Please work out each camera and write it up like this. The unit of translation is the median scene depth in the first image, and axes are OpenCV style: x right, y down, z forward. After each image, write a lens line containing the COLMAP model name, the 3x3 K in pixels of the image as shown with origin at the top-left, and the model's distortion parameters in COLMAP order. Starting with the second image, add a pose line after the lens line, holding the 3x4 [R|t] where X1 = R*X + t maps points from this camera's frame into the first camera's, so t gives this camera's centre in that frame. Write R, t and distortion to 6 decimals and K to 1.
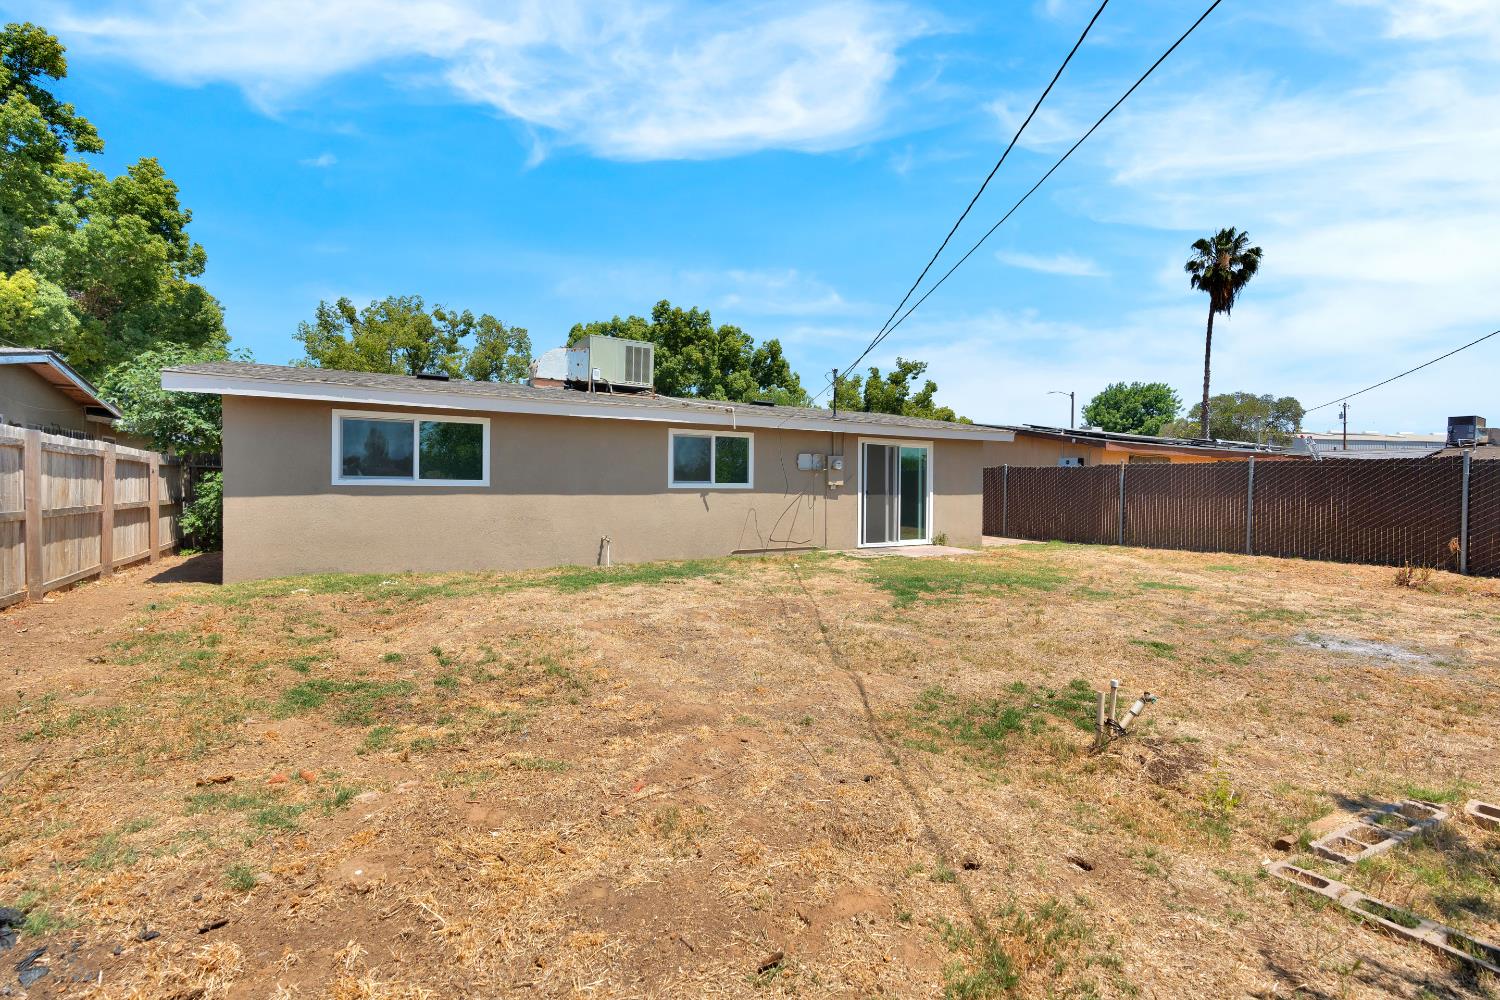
lens RADIAL K [[689.4, 0, 759.5], [0, 689.4, 503.4], [0, 0, 1]] dist [-0.002556, -0.000334]
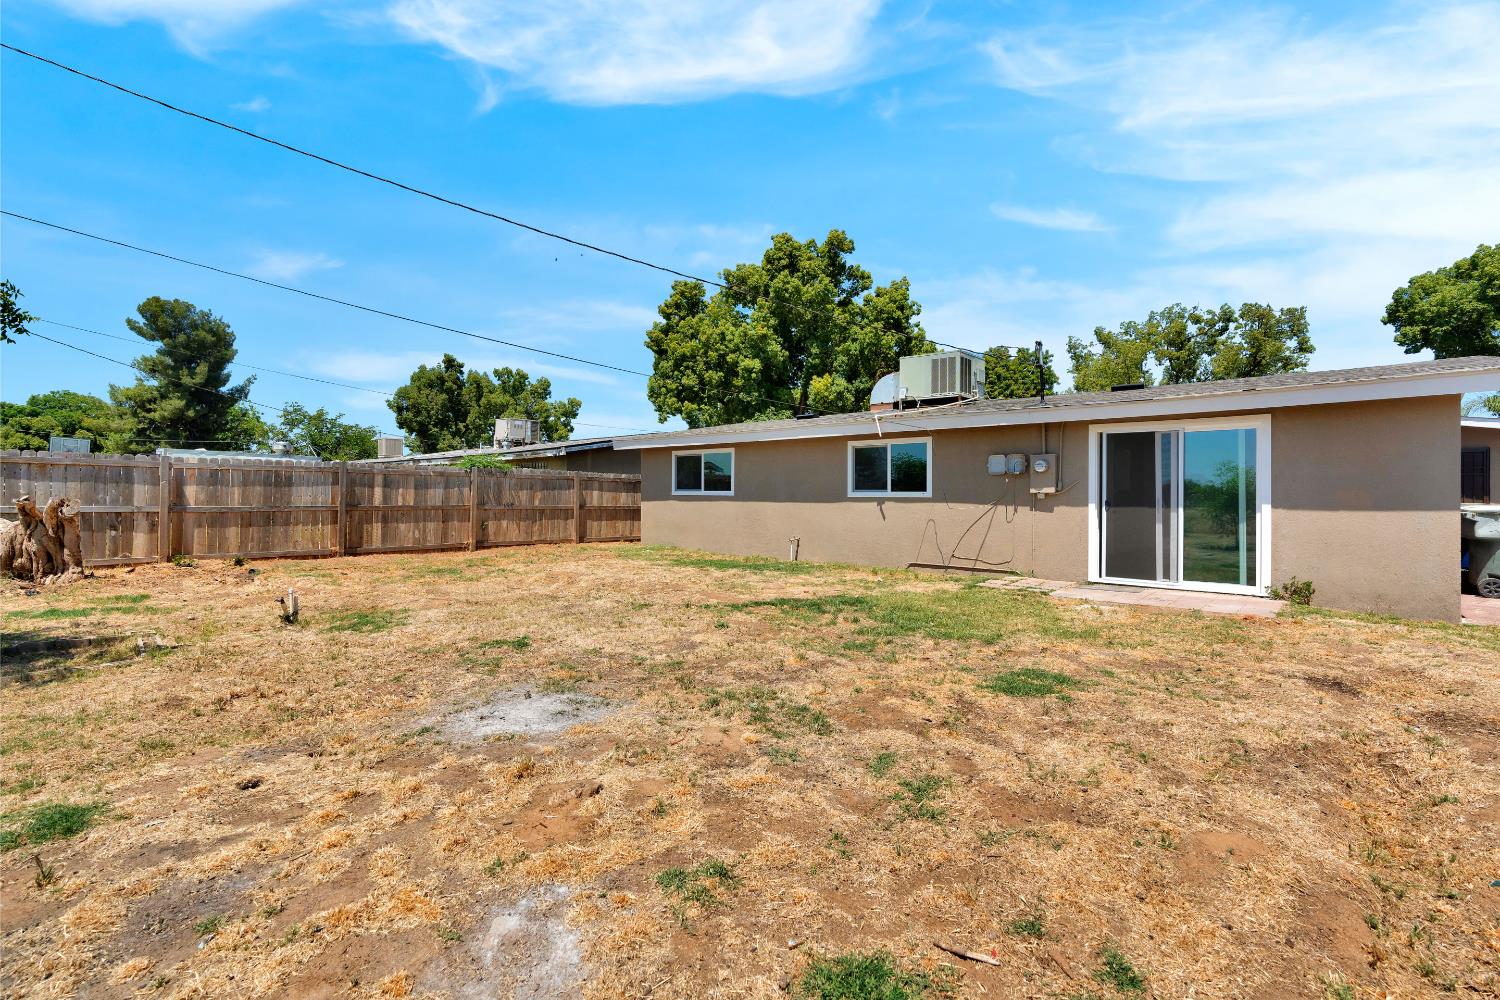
lens RADIAL K [[689.4, 0, 759.5], [0, 689.4, 495.0], [0, 0, 1]] dist [-0.002556, -0.000334]
pose [[0.285421, -0.006820, -0.958378, 0.720337], [-0.028366, 0.999476, -0.015561, -0.003779], [0.957982, 0.031627, 0.285078, 0.468361]]
